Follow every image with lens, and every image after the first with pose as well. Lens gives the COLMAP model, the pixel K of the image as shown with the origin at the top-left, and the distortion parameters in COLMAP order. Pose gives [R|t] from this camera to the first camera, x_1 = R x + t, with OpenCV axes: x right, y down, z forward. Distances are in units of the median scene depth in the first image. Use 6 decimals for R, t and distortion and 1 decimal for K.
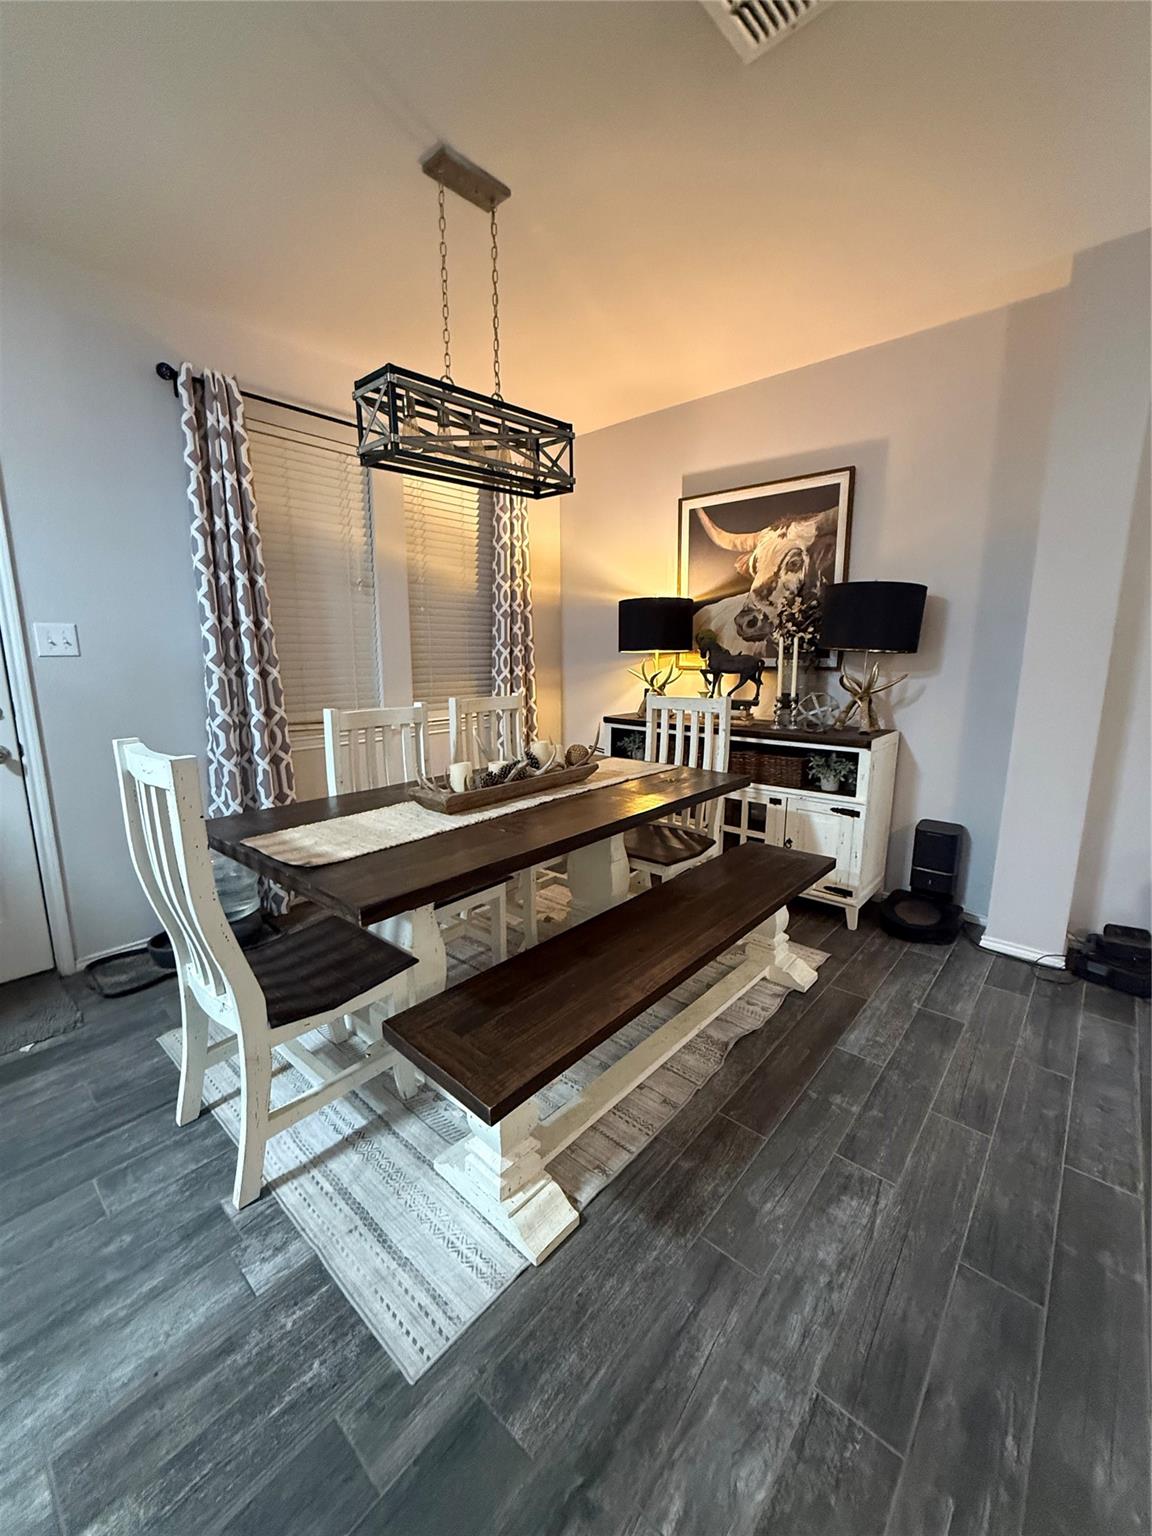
lens RADIAL K [[614.1, 0, 577.0], [0, 614.1, 764.7], [0, 0, 1]] dist [0.004353, 0.000404]
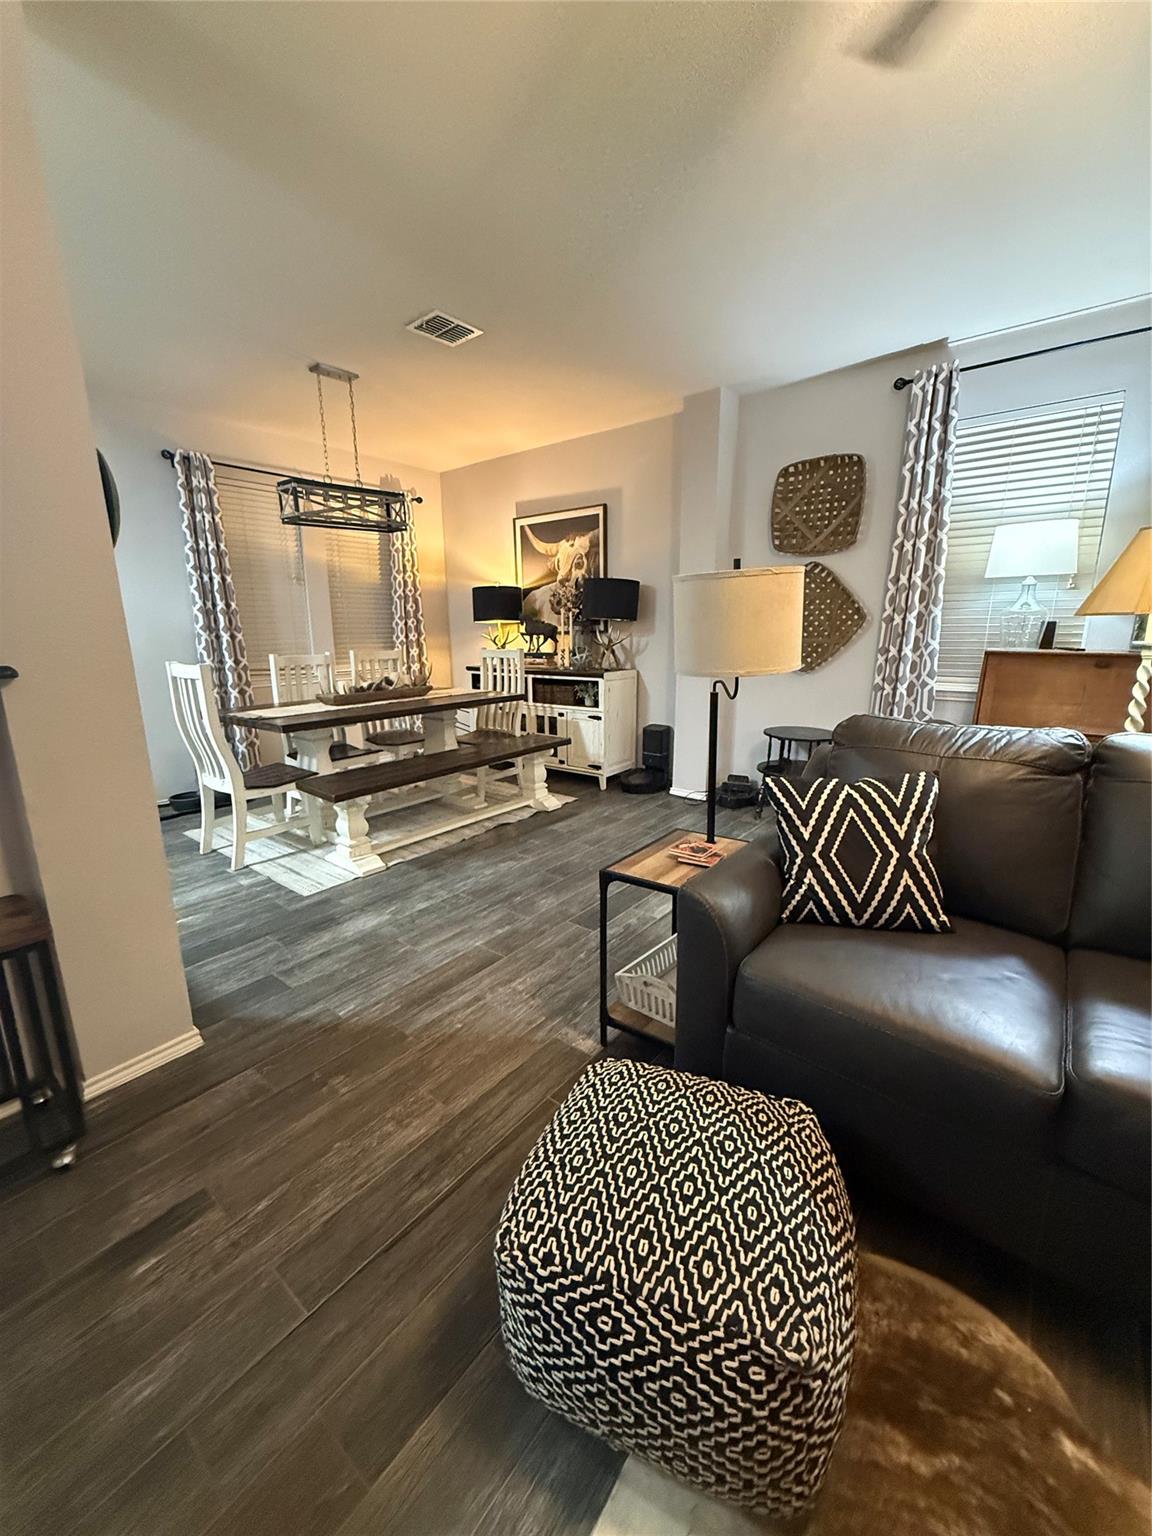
lens RADIAL K [[614.1, 0, 575.0], [0, 614.1, 763.0], [0, 0, 1]] dist [0.004353, 0.000404]
pose [[0.998885, -0.018511, 0.043419, 0.306666], [0.016982, 0.999232, 0.035317, 0.138886], [-0.044039, -0.034541, 0.998433, -0.651613]]
